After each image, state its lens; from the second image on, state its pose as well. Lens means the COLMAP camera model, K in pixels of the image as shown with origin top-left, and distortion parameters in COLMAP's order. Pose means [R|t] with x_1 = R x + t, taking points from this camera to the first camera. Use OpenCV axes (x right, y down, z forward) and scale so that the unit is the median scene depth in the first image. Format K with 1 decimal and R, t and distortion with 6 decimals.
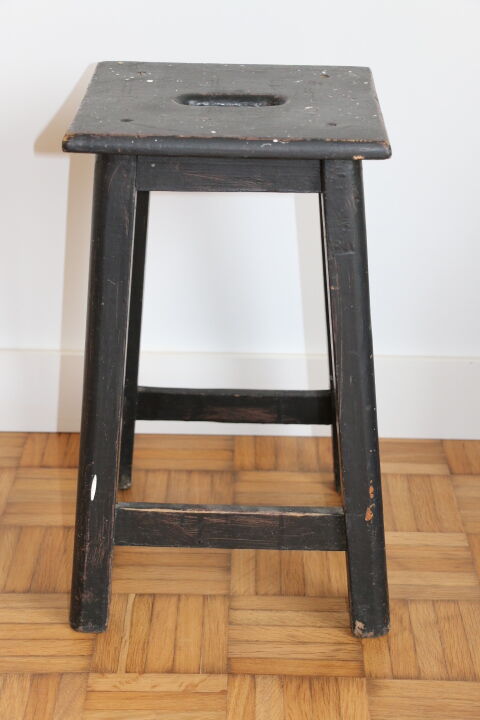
lens RADIAL K [[1513.2, 0, 240.1], [0, 1513.2, 369.5], [0, 0, 1]] dist [0.213343, 0.128924]
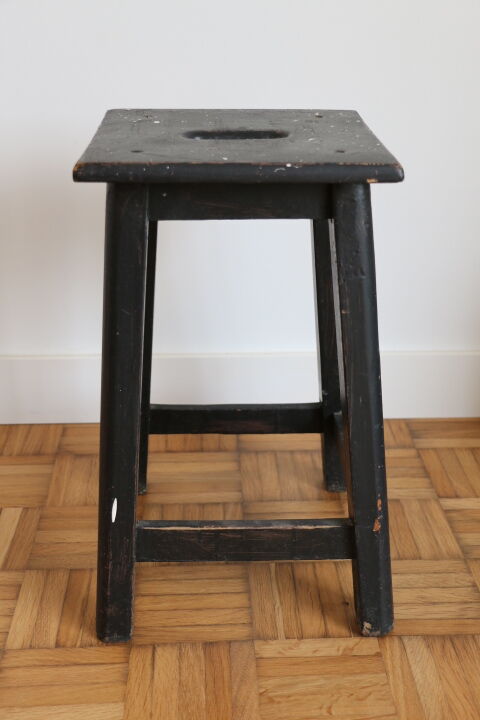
lens RADIAL K [[999.4, 0, 256.8], [0, 999.4, 374.0], [0, 0, 1]] dist [-0.018029, -0.010143]
pose [[0.998284, -0.029856, 0.050370, -0.030243], [0.029538, 0.999539, 0.007053, -0.017226], [-0.050557, -0.005553, 0.998706, 0.307761]]
